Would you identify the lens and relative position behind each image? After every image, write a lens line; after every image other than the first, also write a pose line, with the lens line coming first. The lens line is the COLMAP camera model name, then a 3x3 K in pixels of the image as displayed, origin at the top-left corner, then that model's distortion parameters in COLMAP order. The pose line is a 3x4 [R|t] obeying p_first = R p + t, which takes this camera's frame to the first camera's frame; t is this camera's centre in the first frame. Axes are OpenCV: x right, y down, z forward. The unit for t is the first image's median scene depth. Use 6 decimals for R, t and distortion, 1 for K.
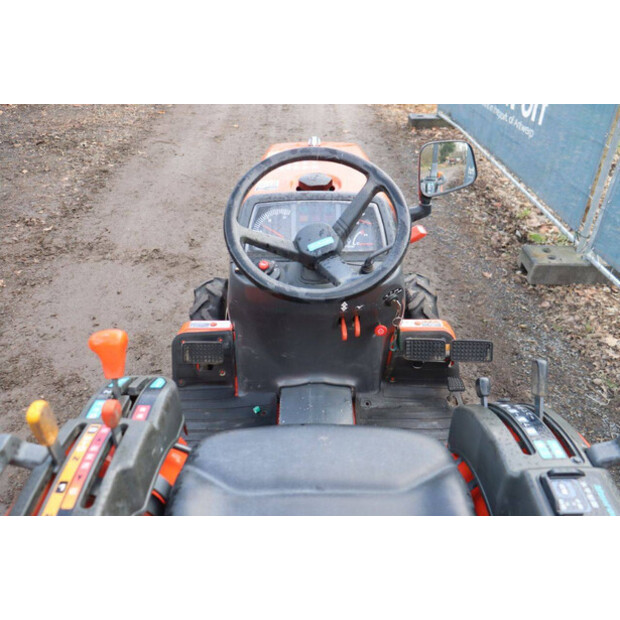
lens RADIAL K [[521.2, 0, 312.0], [0, 521.2, 309.8], [0, 0, 1]] dist [-0.106693, 0.074601]
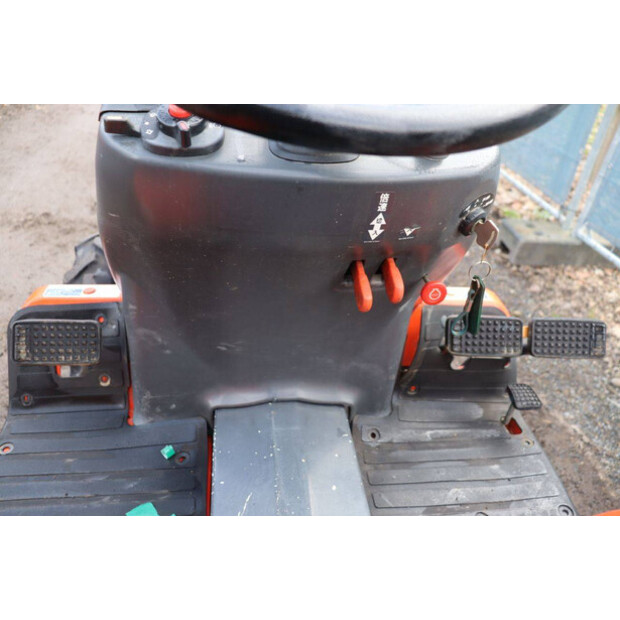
lens RADIAL K [[521.2, 0, 309.7], [0, 521.2, 315.5], [0, 0, 1]] dist [-0.106693, 0.074601]
pose [[0.990672, 0.005930, 0.136142, -0.024323], [-0.008444, 0.999804, 0.017890, 0.029691], [-0.136009, -0.018873, 0.990528, 0.310378]]
